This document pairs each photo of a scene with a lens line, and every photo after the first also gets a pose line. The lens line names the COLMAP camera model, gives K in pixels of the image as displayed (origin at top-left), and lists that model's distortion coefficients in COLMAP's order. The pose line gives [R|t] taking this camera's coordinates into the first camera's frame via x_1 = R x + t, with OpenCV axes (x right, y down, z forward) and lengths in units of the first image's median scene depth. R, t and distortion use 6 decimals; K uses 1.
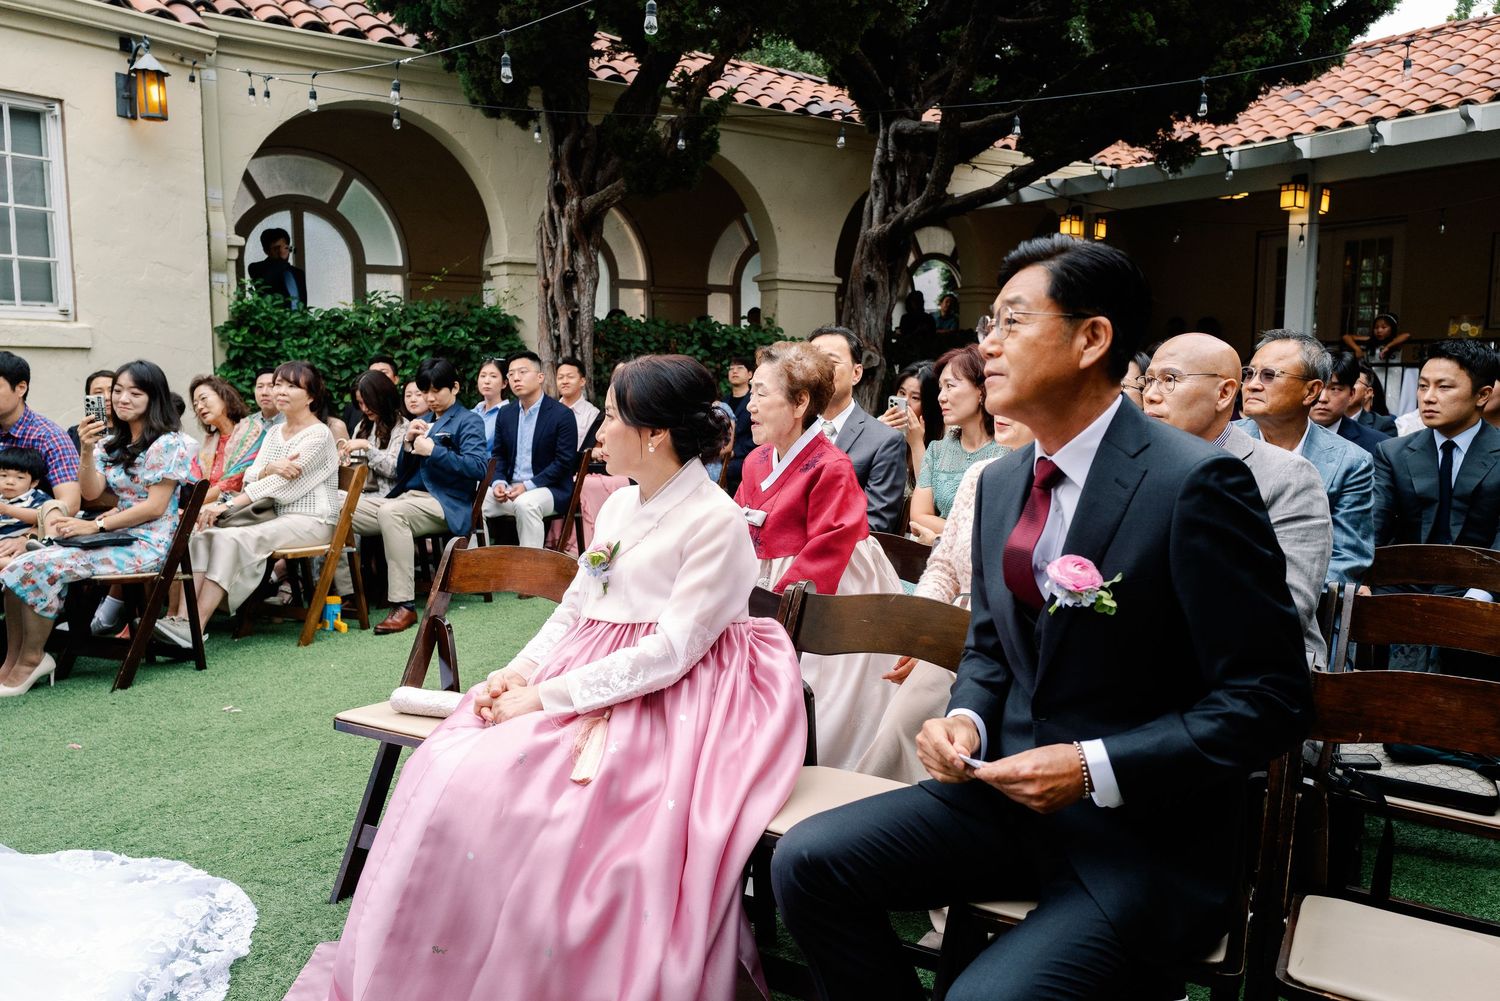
lens RADIAL K [[1214.6, 0, 750.0], [0, 1214.6, 500.5], [0, 0, 1]] dist [0.002468, 0.000034]
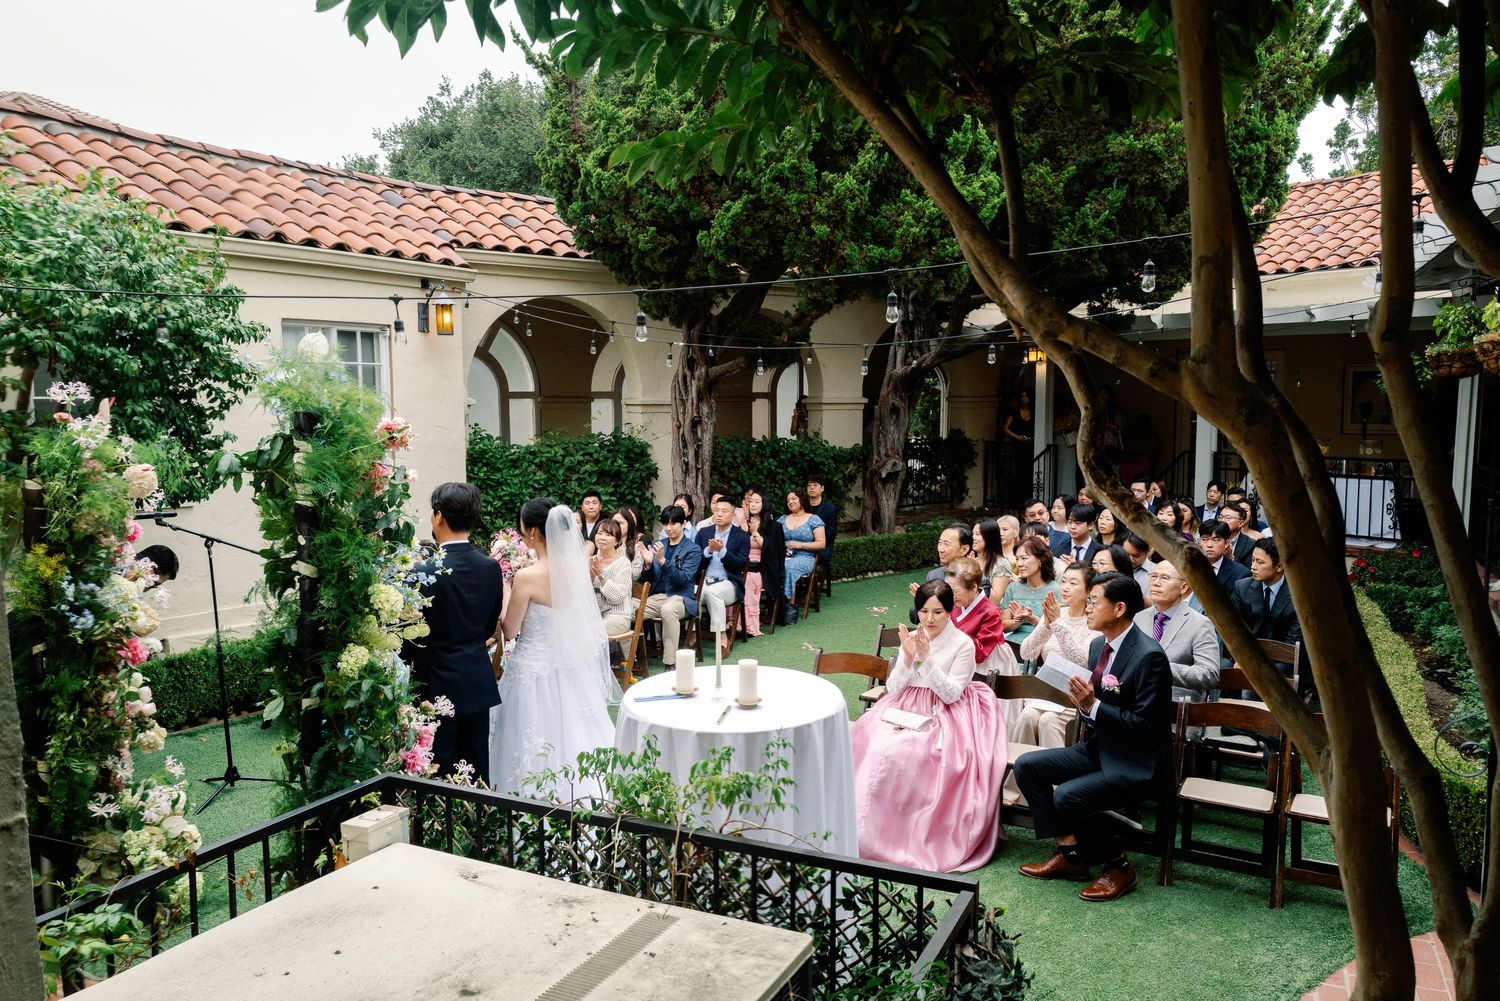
lens RADIAL K [[1235.1, 0, 750.0], [0, 1235.1, 500.5], [0, 0, 1]] dist [-0.009969, 0.001821]
pose [[0.998228, -0.007479, 0.059038, -0.170624], [0.008426, 0.999840, -0.015807, -0.068472], [-0.058910, 0.016277, 0.998131, -0.422609]]
